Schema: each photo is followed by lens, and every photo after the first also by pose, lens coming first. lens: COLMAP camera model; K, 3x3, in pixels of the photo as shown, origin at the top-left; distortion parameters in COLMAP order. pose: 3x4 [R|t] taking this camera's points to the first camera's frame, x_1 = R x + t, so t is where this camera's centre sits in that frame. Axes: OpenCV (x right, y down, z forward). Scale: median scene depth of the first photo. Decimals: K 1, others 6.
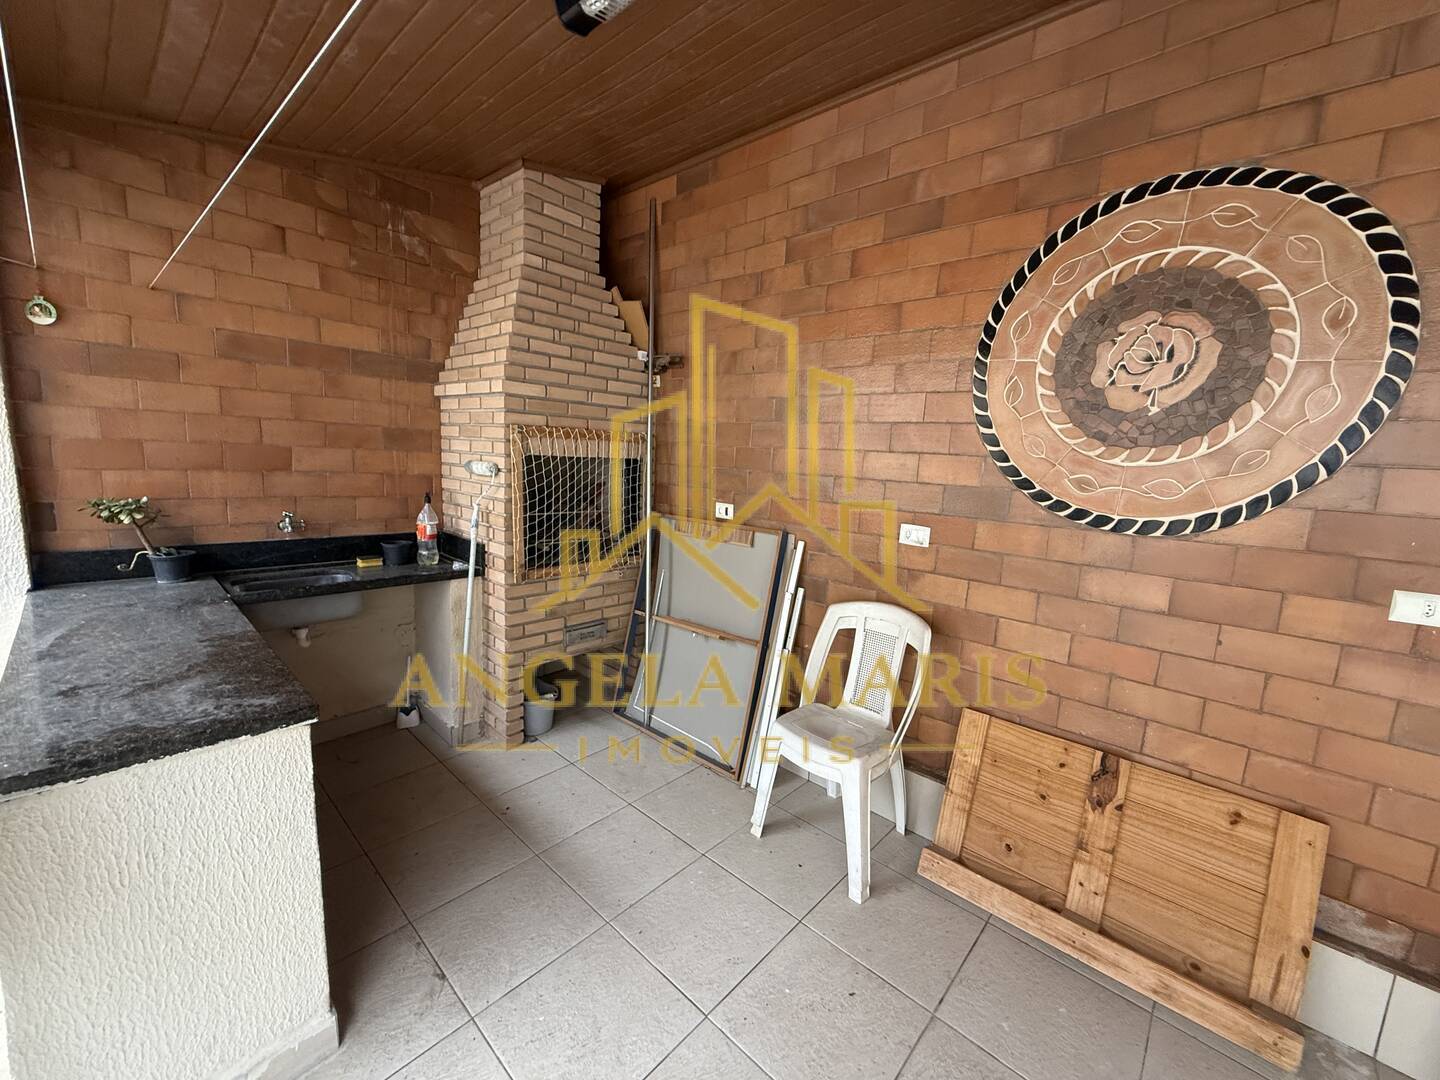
lens RADIAL K [[575.3, 0, 715.2], [0, 575.3, 540.1], [0, 0, 1]] dist [0.003000, -0.000291]
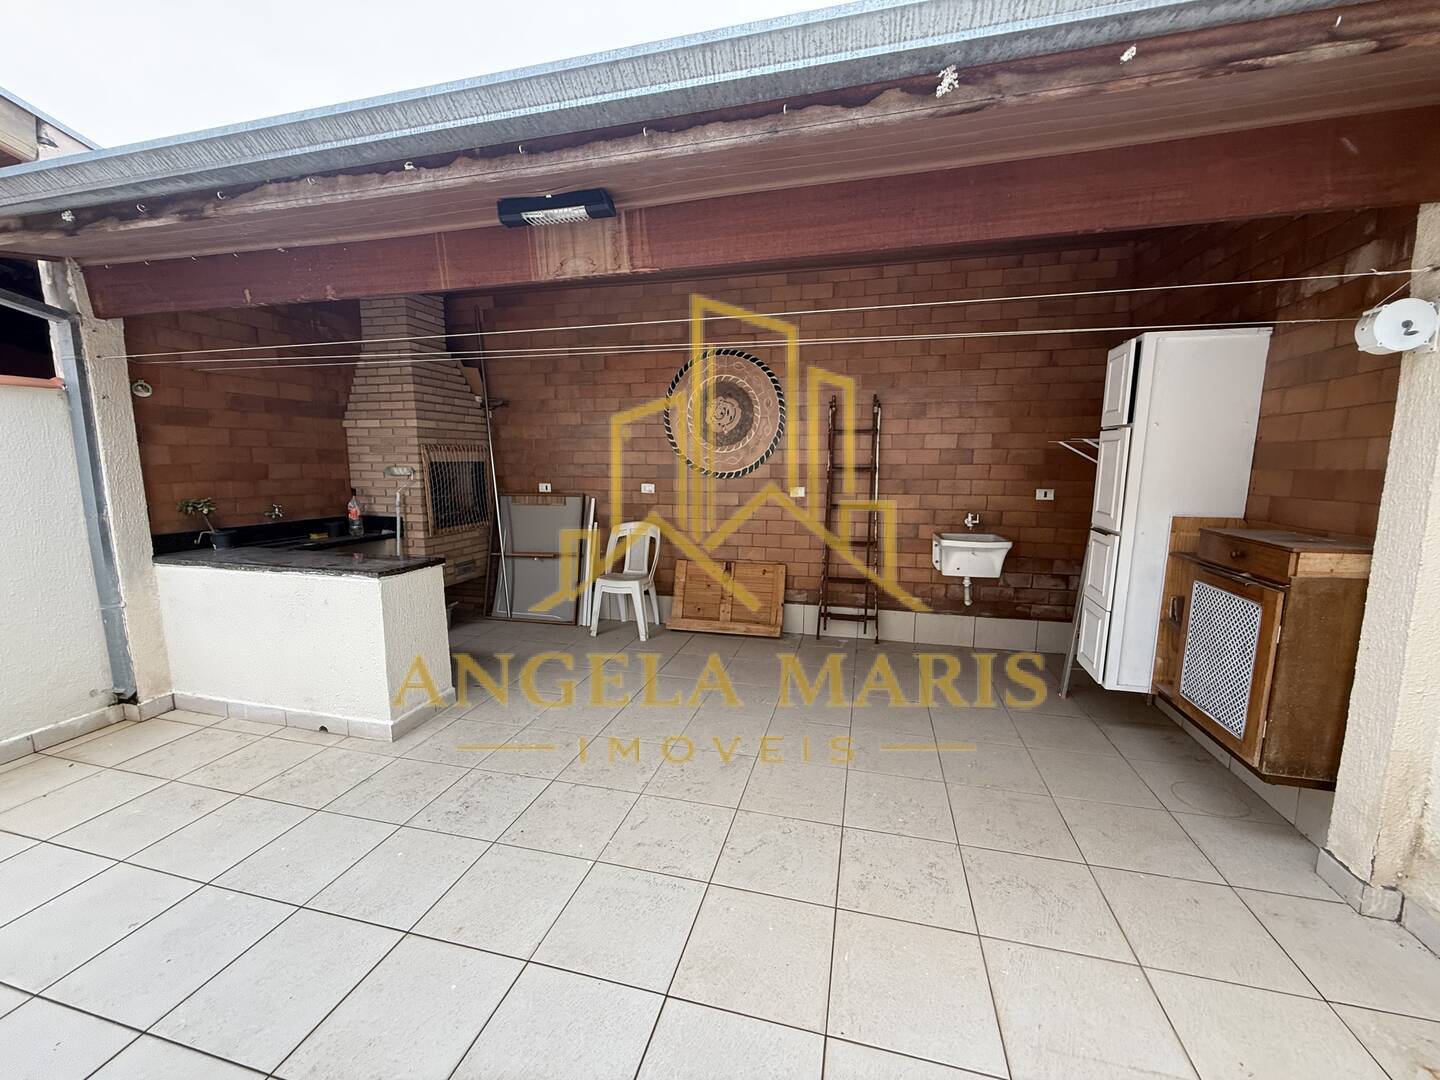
lens RADIAL K [[575.3, 0, 715.2], [0, 575.3, 540.1], [0, 0, 1]] dist [0.003000, -0.000291]
pose [[0.884753, -0.112663, 0.452238, -0.392915], [0.111559, 0.993328, 0.029210, 0.134733], [-0.452512, 0.024607, 0.891419, -0.951094]]
